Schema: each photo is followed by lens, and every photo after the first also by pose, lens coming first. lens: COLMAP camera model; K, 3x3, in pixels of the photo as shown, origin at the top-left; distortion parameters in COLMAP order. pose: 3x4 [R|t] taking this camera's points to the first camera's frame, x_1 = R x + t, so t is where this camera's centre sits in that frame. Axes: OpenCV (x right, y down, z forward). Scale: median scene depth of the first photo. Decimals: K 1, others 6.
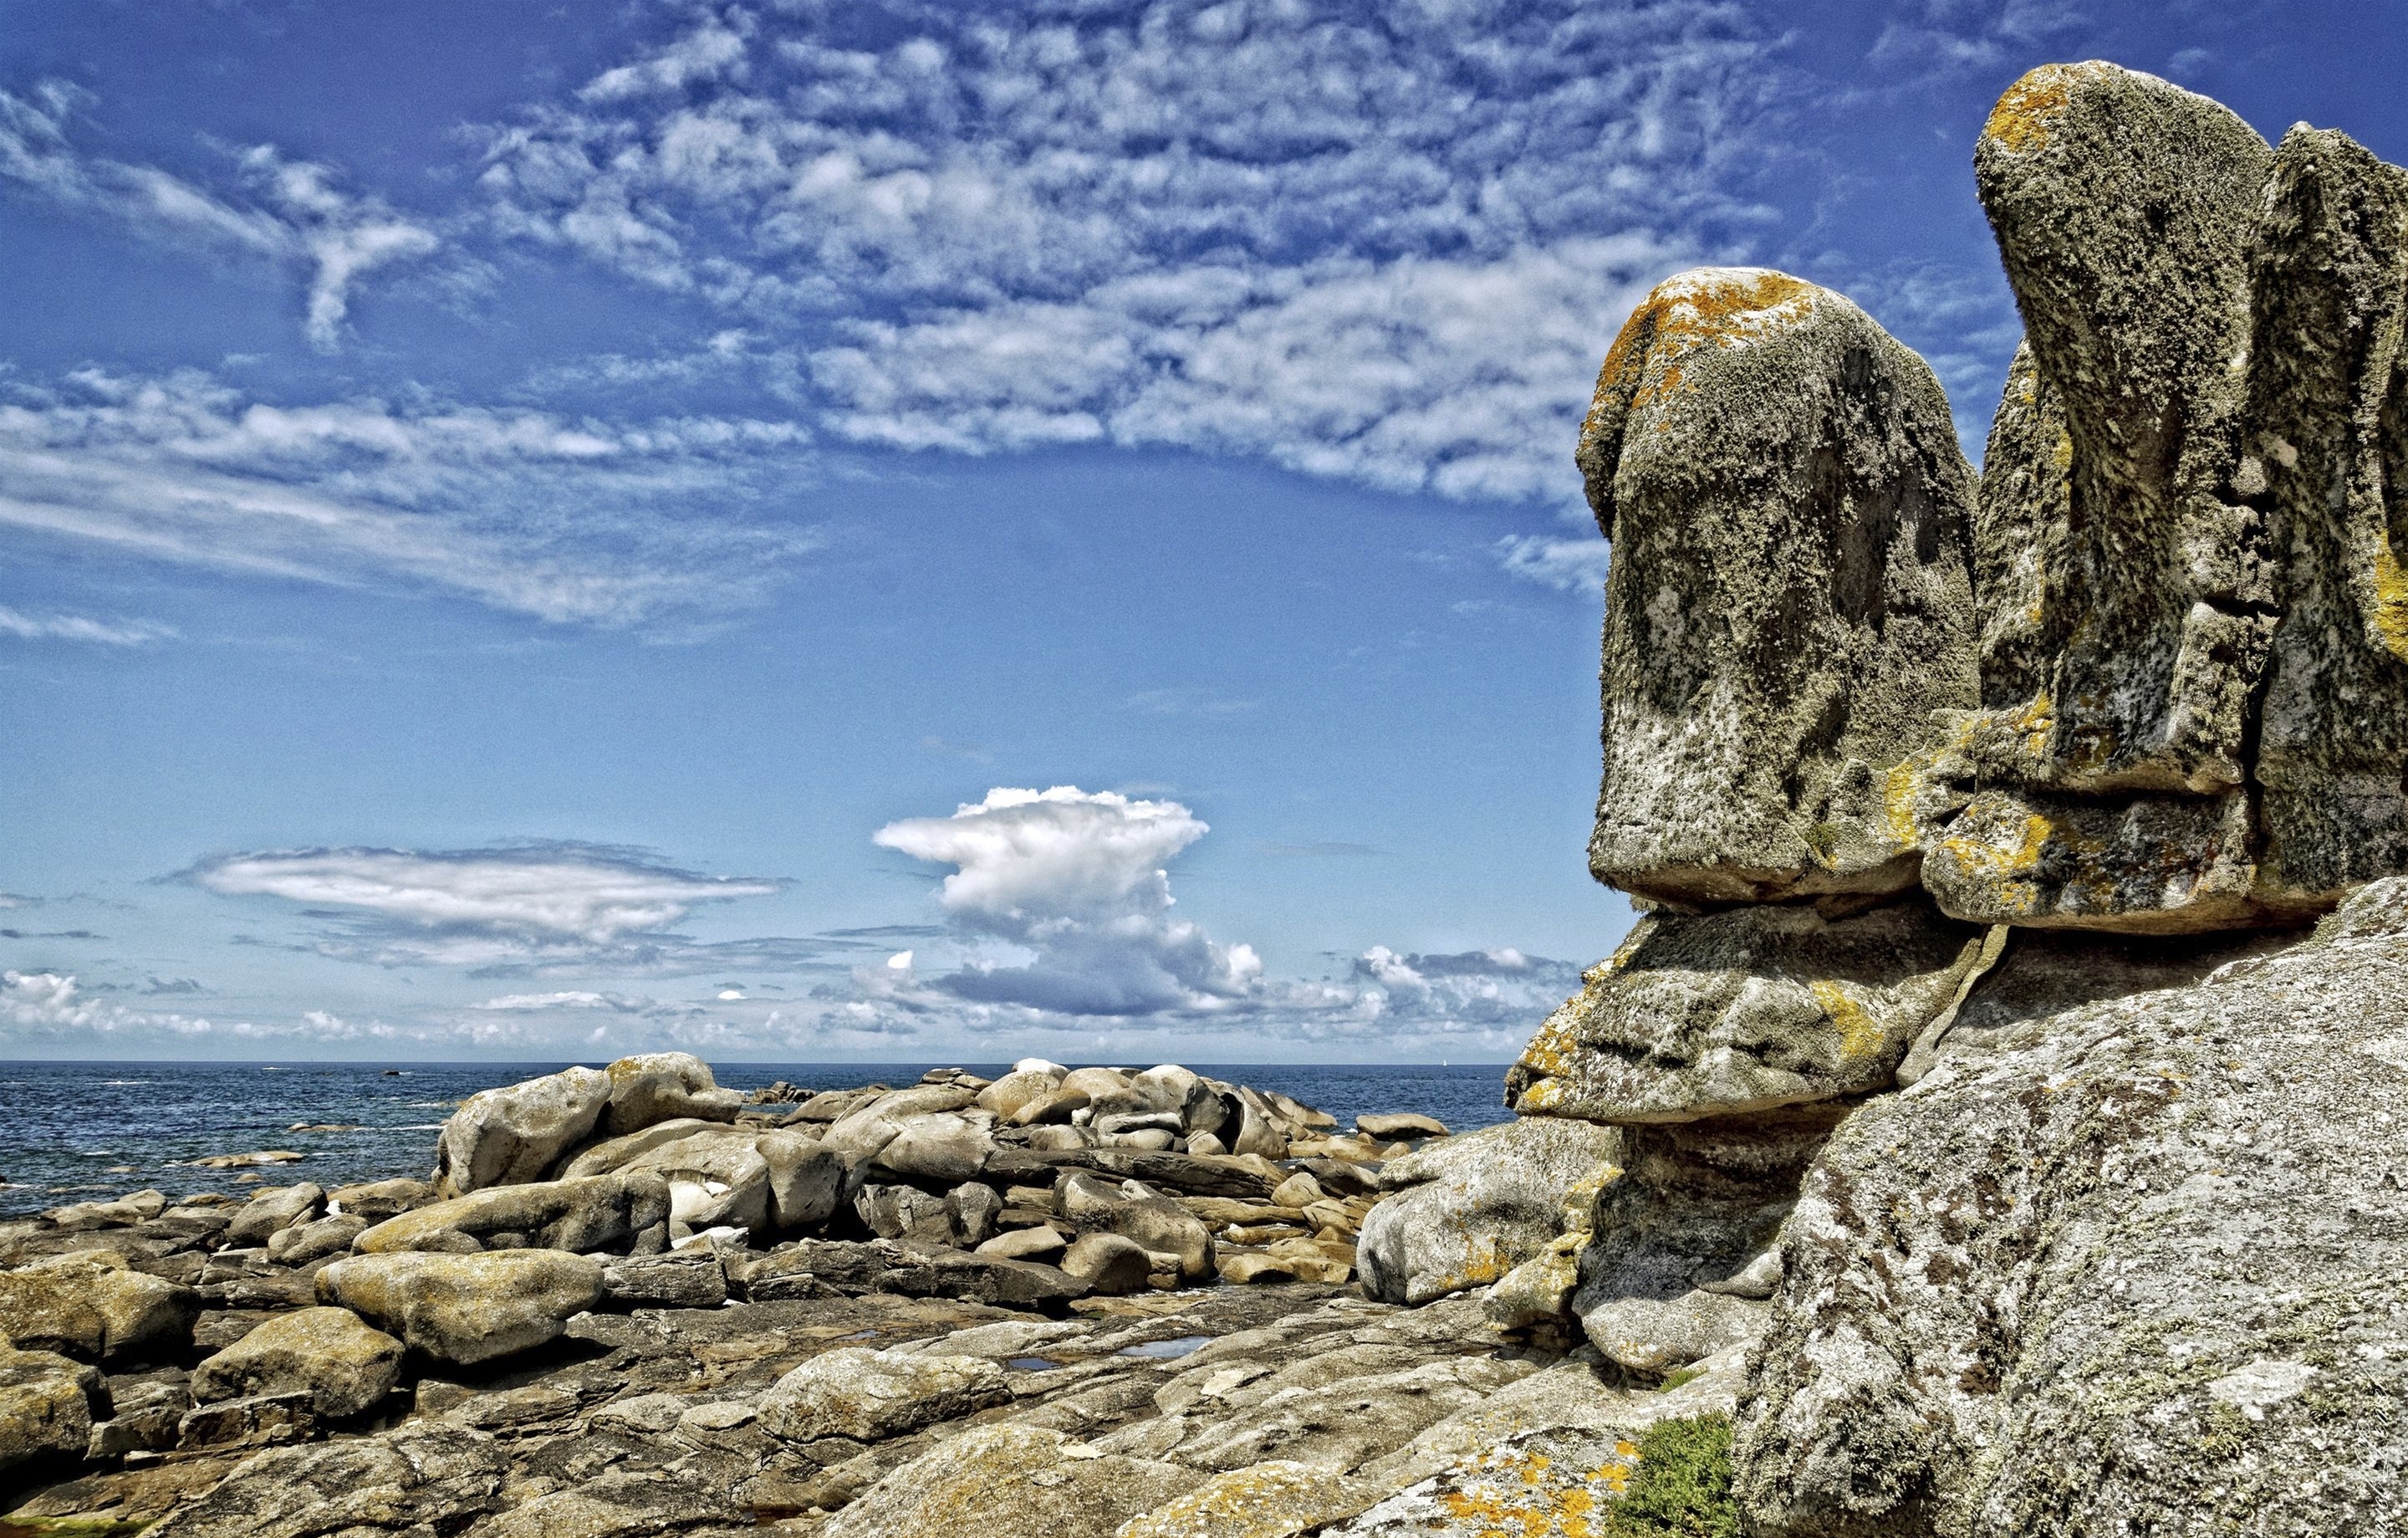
lens RADIAL K [[1875.4, 0, 1143.5], [0, 1875.4, 773.5], [0, 0, 1]] dist [-0.009667, 0.006317]
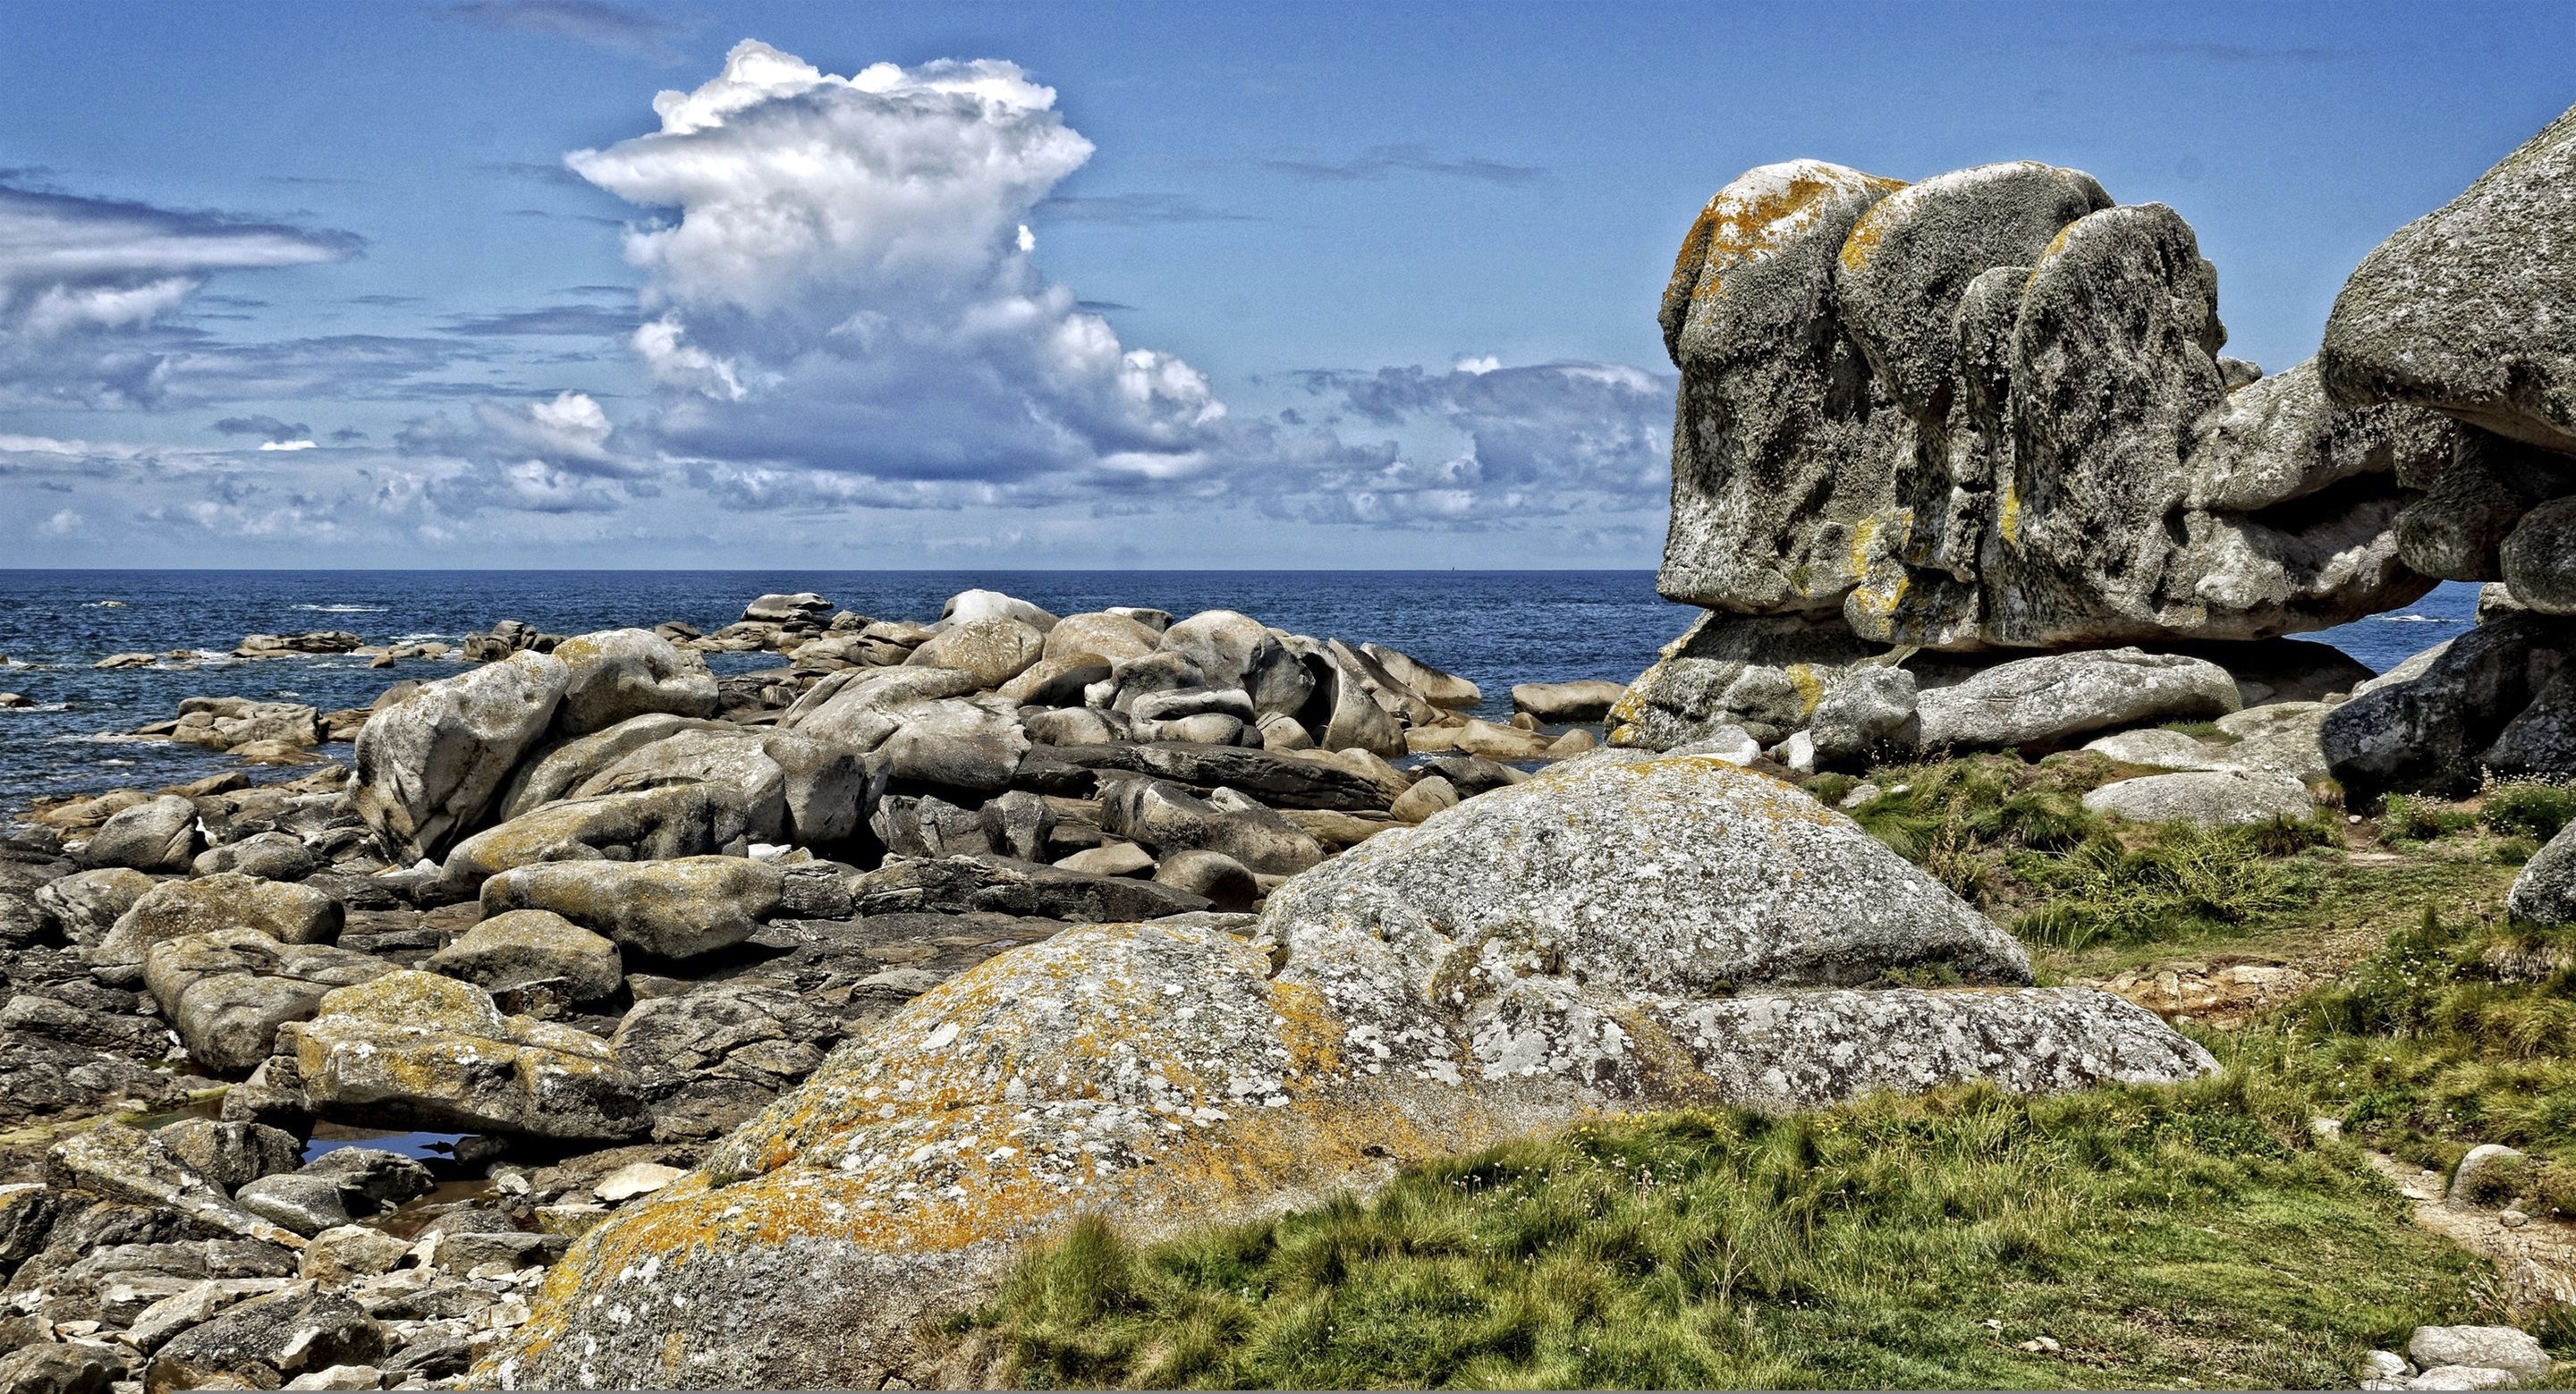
lens RADIAL K [[2945.9, 0, 1287.8], [0, 2945.9, 839.2], [0, 0, 1]] dist [0.001041, 0.005346]
pose [[0.999367, -0.004515, 0.035283, -0.154640], [-0.003695, 0.973369, 0.229213, -0.308879], [-0.035379, -0.229199, 0.972736, -1.412951]]
